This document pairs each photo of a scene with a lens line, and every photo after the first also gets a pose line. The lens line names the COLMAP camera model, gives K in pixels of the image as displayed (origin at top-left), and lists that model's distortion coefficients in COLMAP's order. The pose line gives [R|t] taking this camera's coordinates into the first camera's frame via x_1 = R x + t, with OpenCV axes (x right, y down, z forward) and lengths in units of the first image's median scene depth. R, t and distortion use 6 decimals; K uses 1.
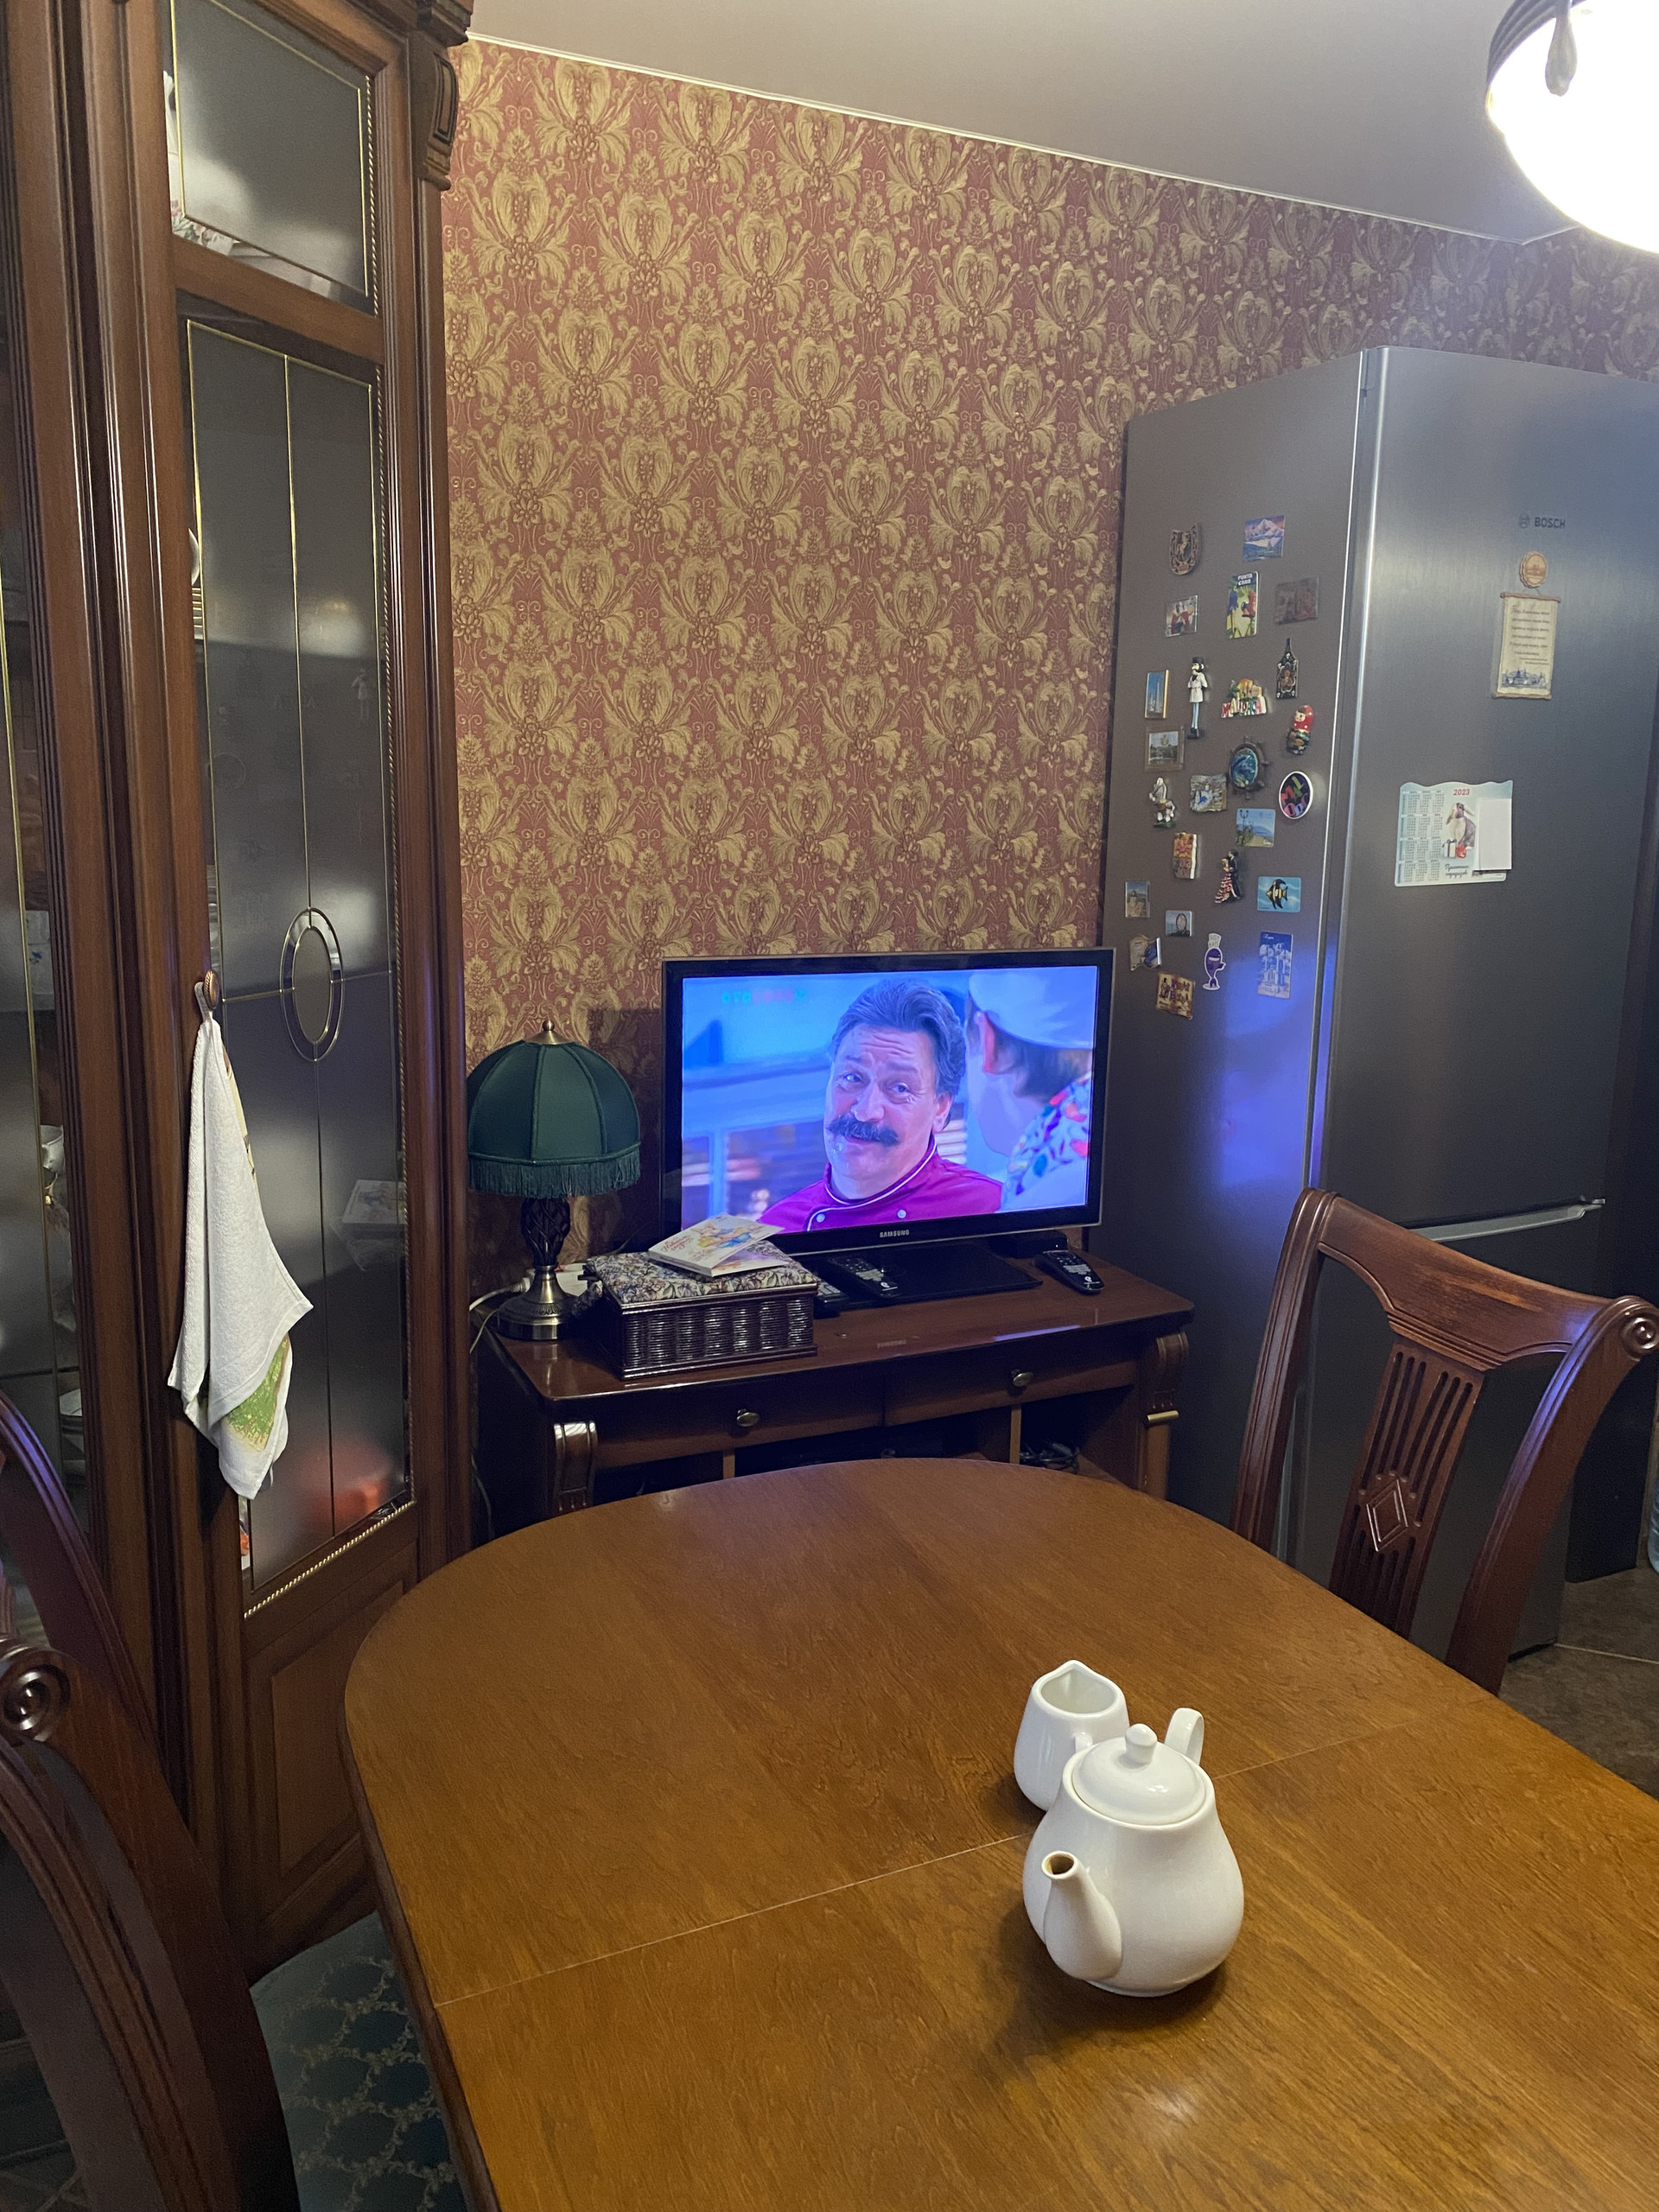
lens RADIAL K [[1668.0, 0, 970.6], [0, 1668.0, 1115.1], [0, 0, 1]] dist [0.047399, -0.046472]
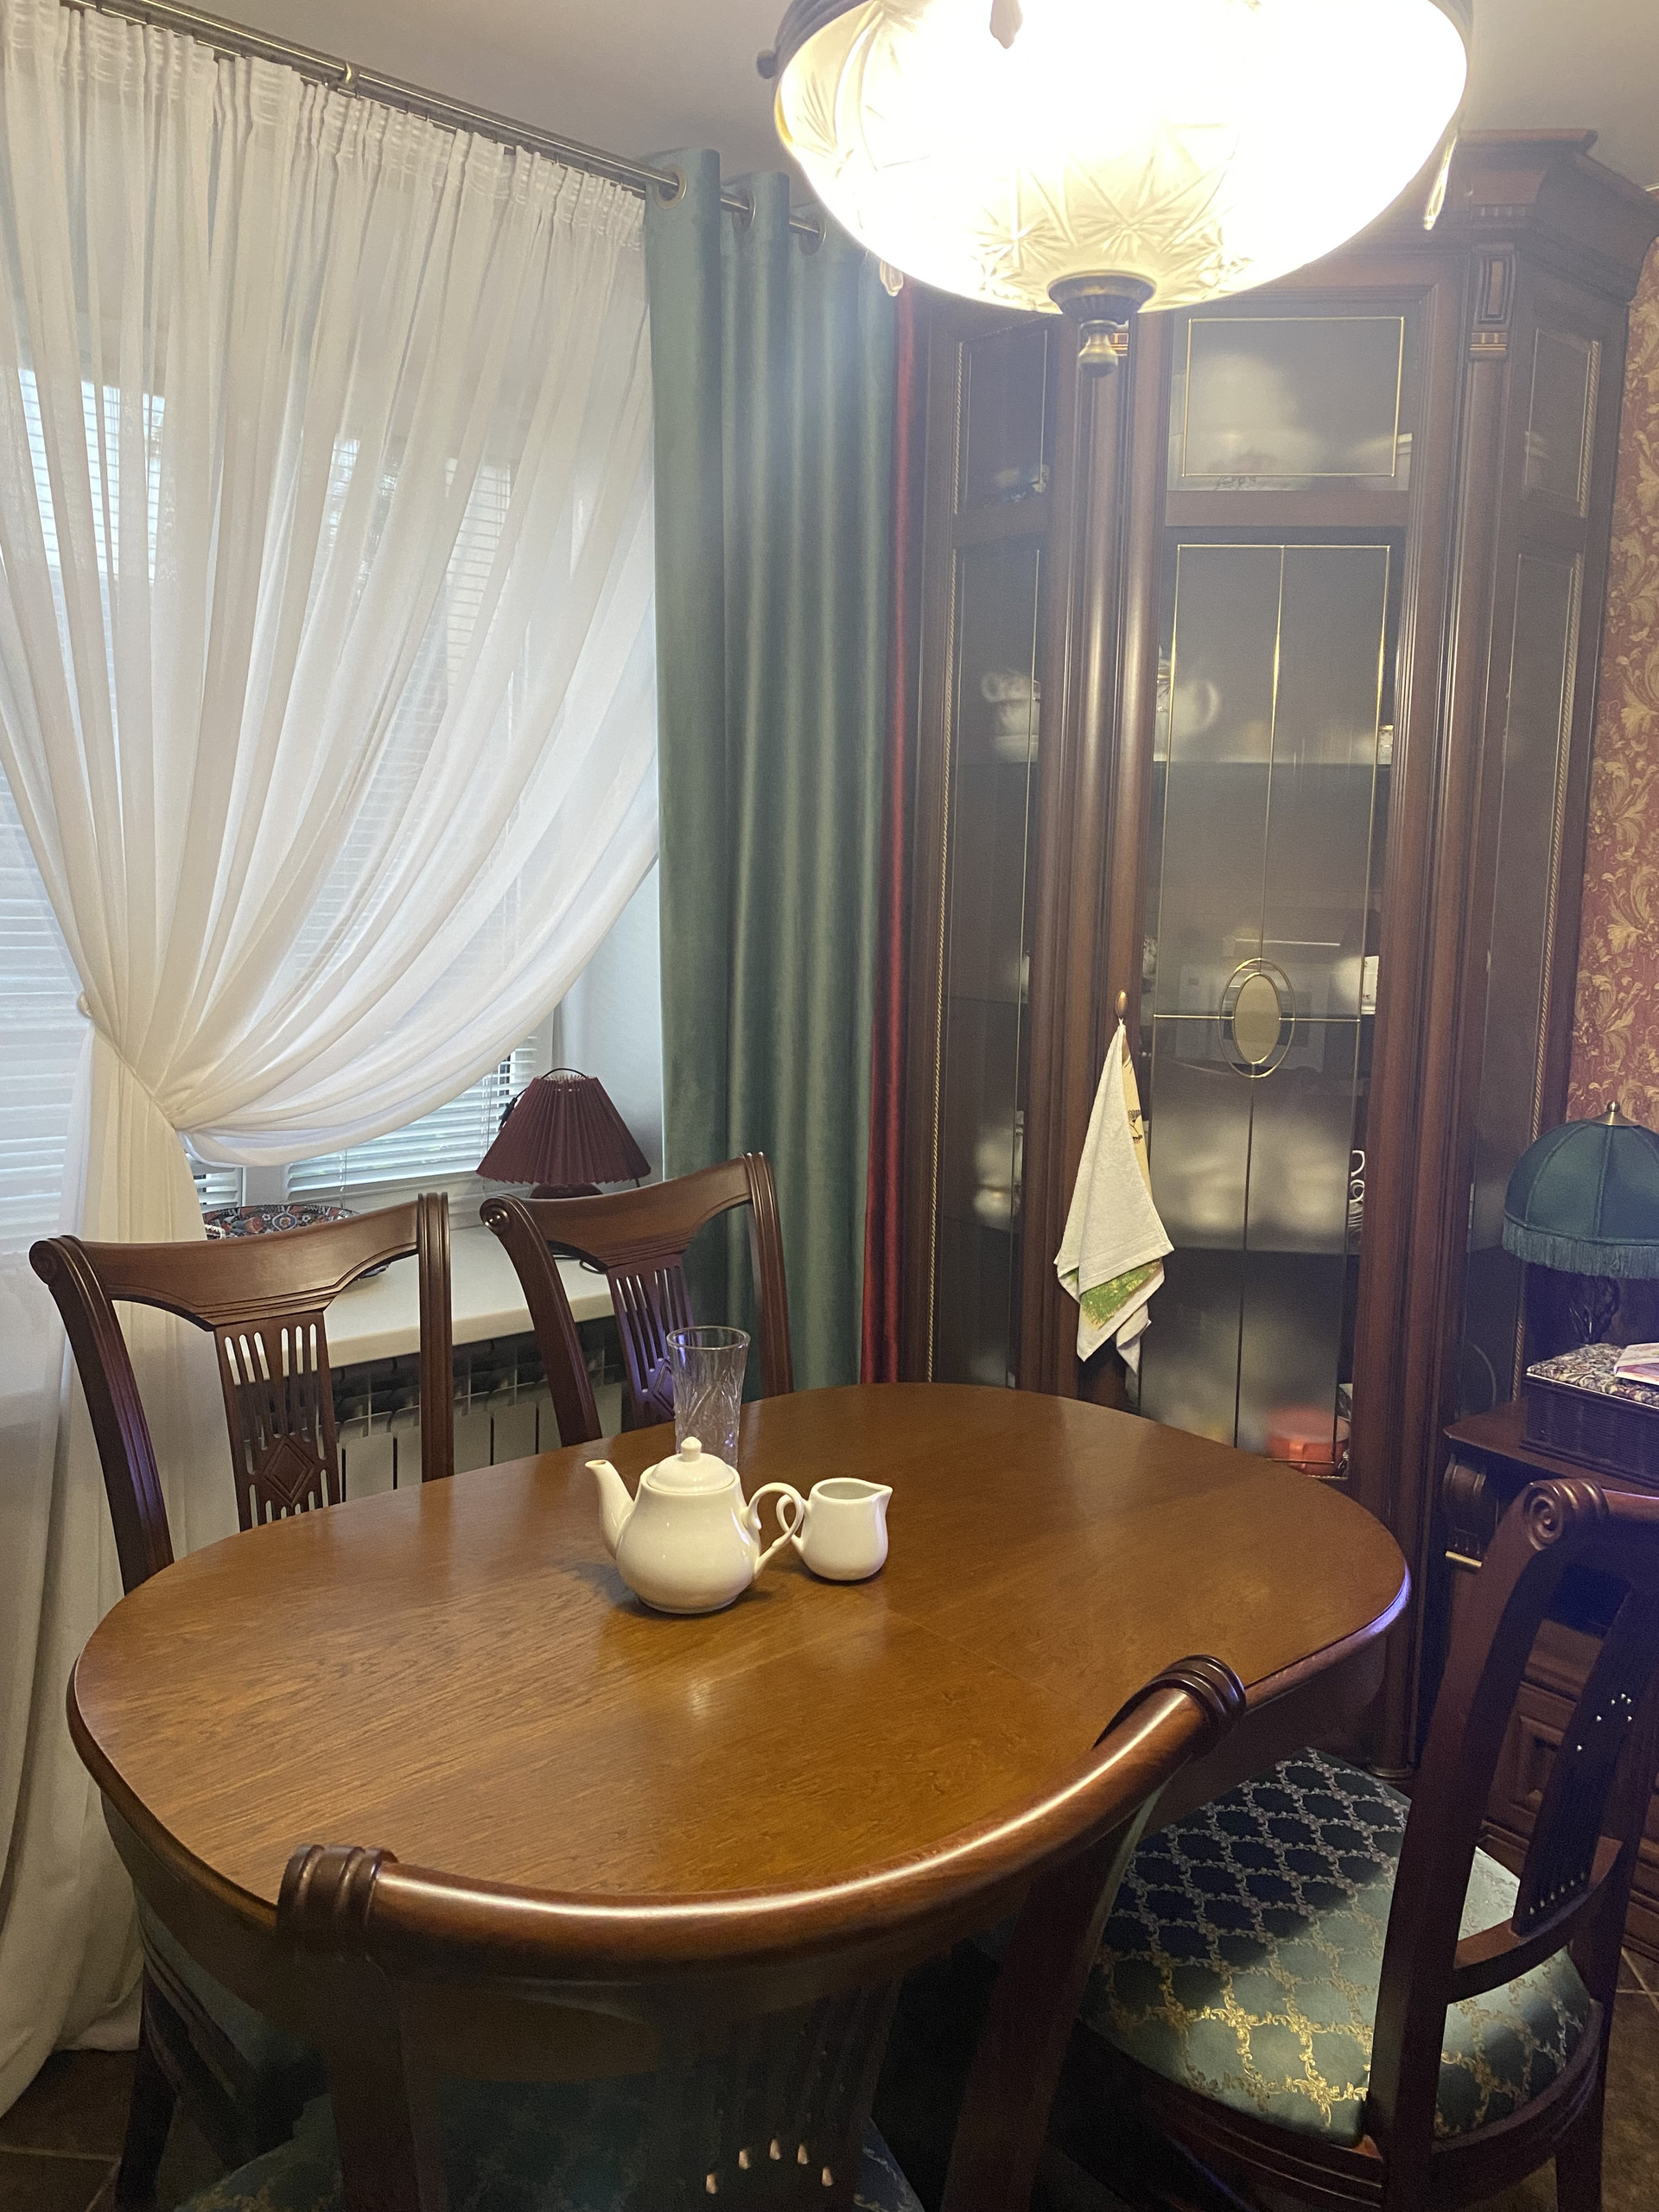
lens RADIAL K [[1668.0, 0, 836.7], [0, 1668.0, 1112.2], [0, 0, 1]] dist [0.047399, -0.046472]
pose [[0.277276, 0.143445, -0.950022, 0.359332], [-0.205547, 0.974756, 0.087188, -0.025751], [0.938546, 0.171098, 0.299762, 0.153647]]
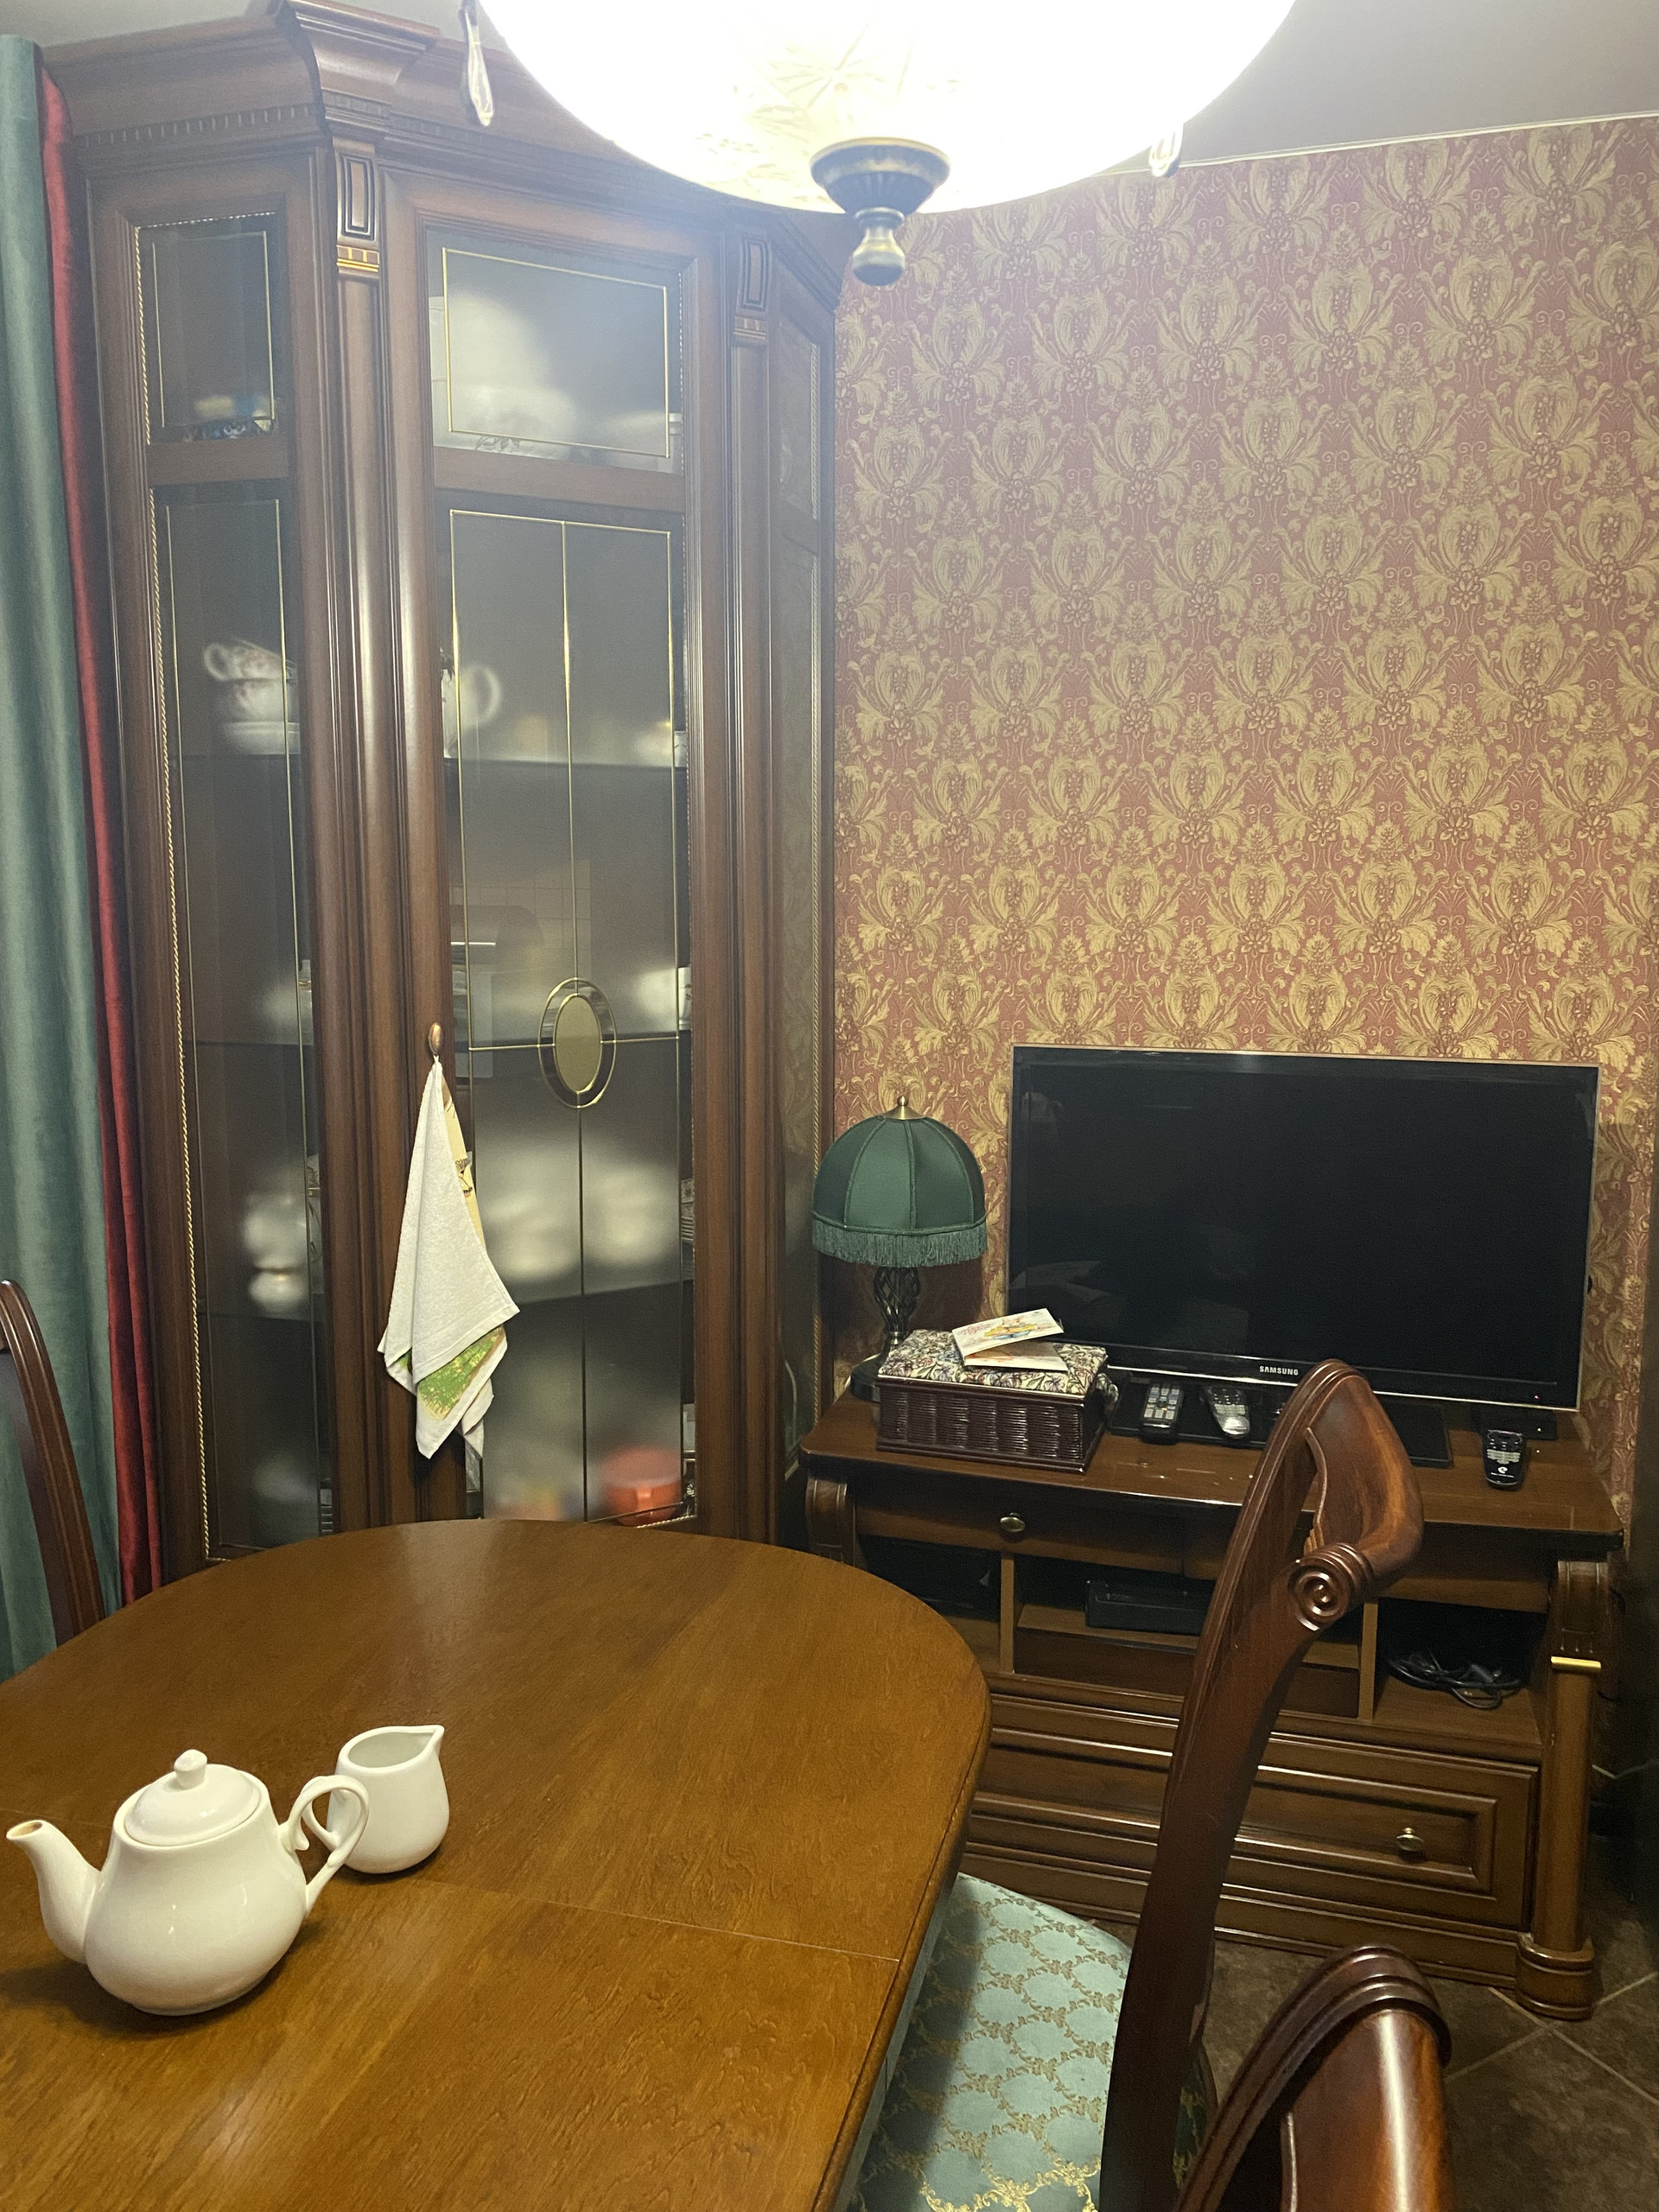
lens RADIAL K [[1668.0, 0, 847.1], [0, 1668.0, 1103.5], [0, 0, 1]] dist [0.047399, -0.046472]
pose [[0.760151, 0.081051, -0.644671, 0.240892], [-0.117884, 0.992926, -0.014165, -0.020028], [0.638963, 0.086764, 0.764328, 0.110622]]
